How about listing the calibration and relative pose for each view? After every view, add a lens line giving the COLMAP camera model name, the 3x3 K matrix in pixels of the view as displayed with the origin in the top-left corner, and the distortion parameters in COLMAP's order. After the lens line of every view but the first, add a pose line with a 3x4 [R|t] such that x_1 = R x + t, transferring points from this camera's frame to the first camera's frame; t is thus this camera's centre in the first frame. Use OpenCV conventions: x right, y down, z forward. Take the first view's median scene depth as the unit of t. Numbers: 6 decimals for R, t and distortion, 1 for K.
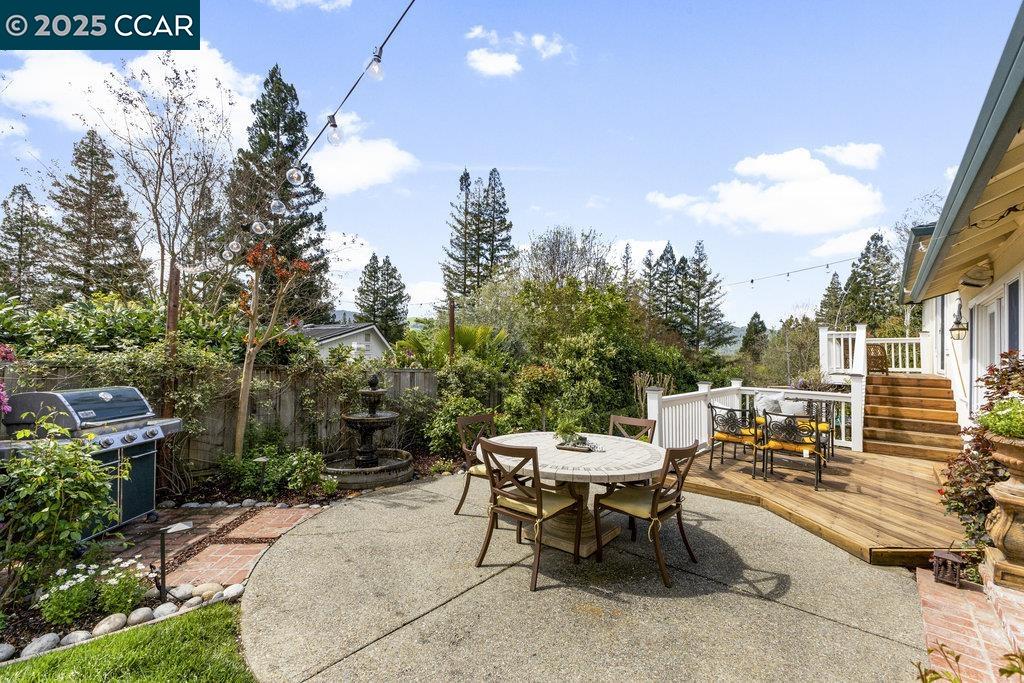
lens RADIAL K [[436.2, 0, 512.0], [0, 436.2, 341.5], [0, 0, 1]] dist [-0.001257, -0.000440]
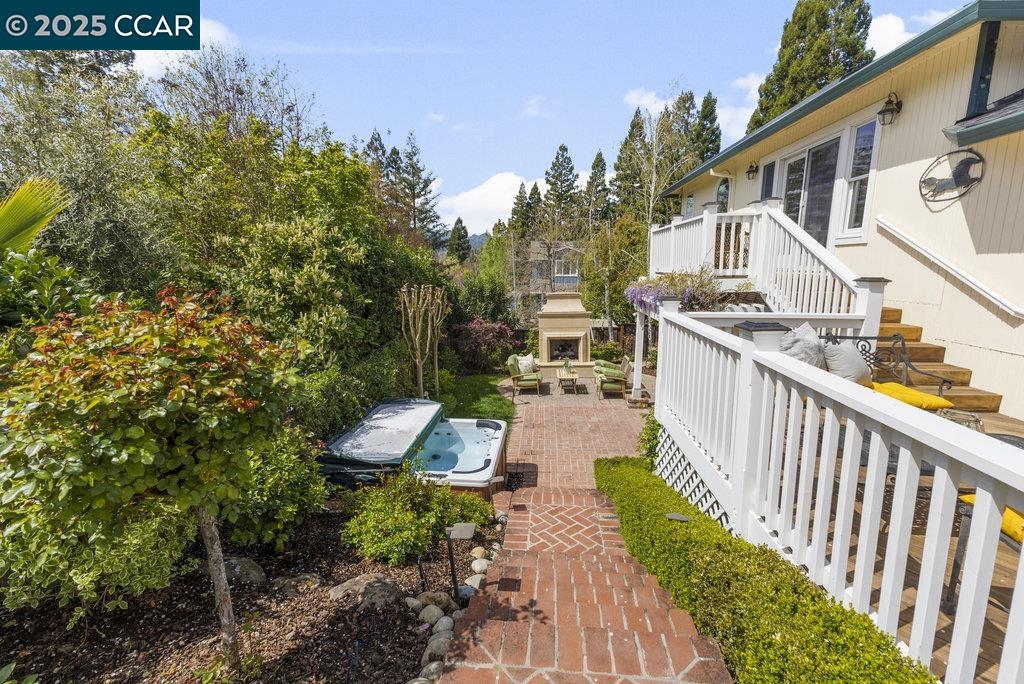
lens RADIAL K [[457.3, 0, 512.0], [0, 457.3, 342.0], [0, 0, 1]] dist [0.013519, -0.000090]
pose [[0.810916, -0.124360, 0.571795, 0.008595], [0.005634, 0.978770, 0.204883, 0.003760], [-0.585135, -0.162922, 0.794401, 0.091036]]
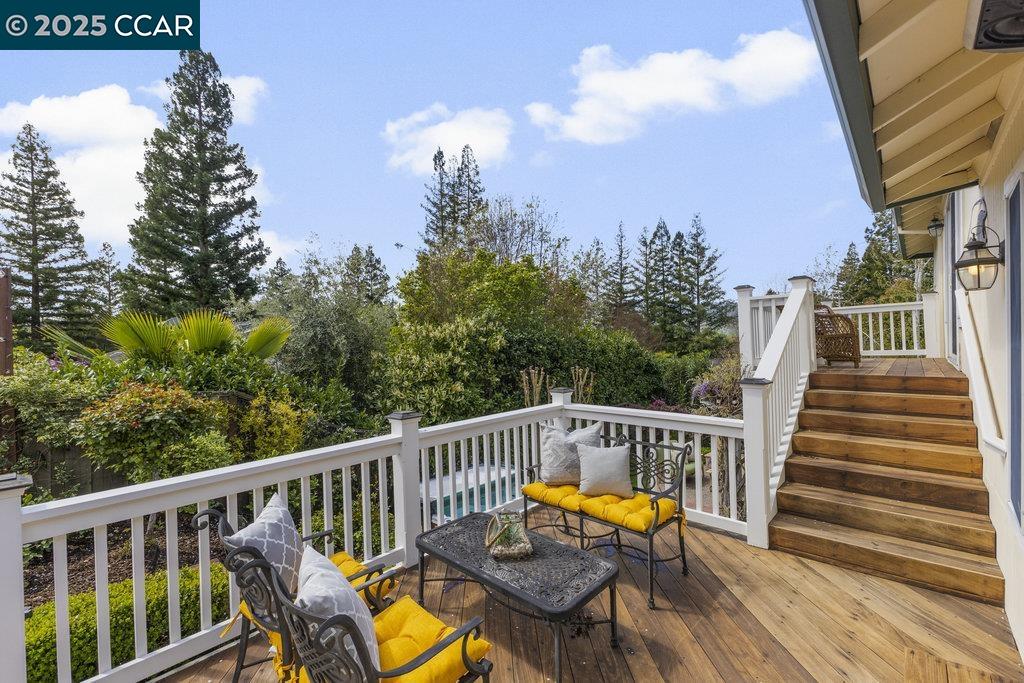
lens RADIAL K [[445.7, 0, 505.3], [0, 445.7, 343.7], [0, 0, 1]] dist [-0.001296, -0.000061]
pose [[0.998708, -0.041711, -0.029034, 0.062218], [0.042535, 0.998692, 0.028369, 0.001444], [0.027813, -0.029567, 0.999176, 0.059899]]
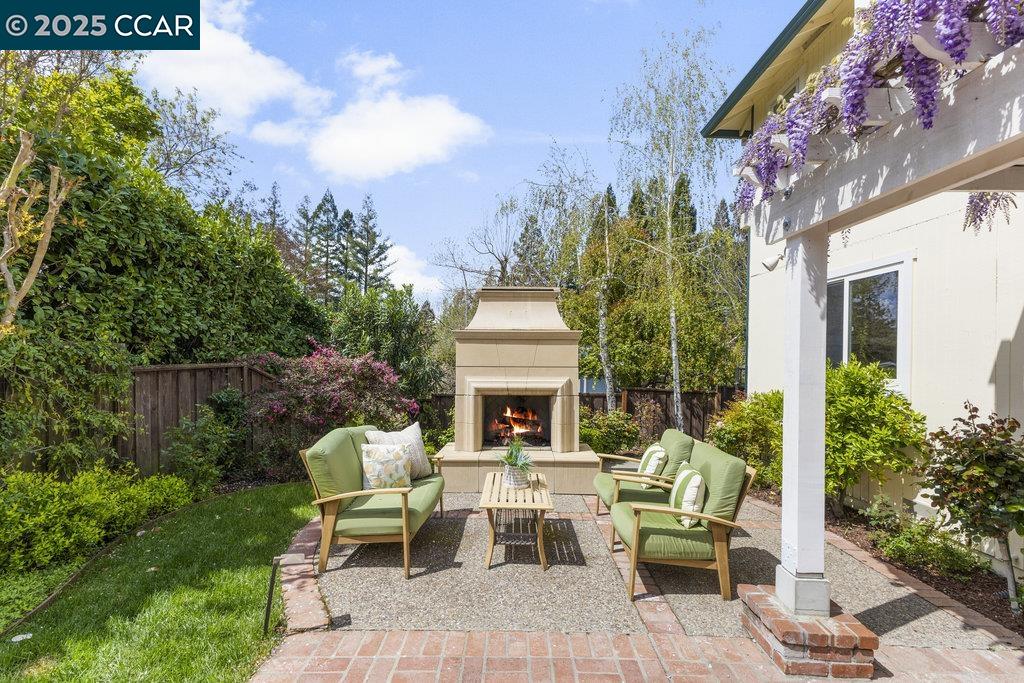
lens RADIAL K [[457.3, 0, 512.0], [0, 457.3, 341.5], [0, 0, 1]] dist [0.013519, -0.000090]
pose [[0.773779, 0.013040, 0.633322, 0.140266], [-0.022655, 0.999718, 0.007096, 0.052616], [-0.633051, -0.019839, 0.773856, 0.226930]]
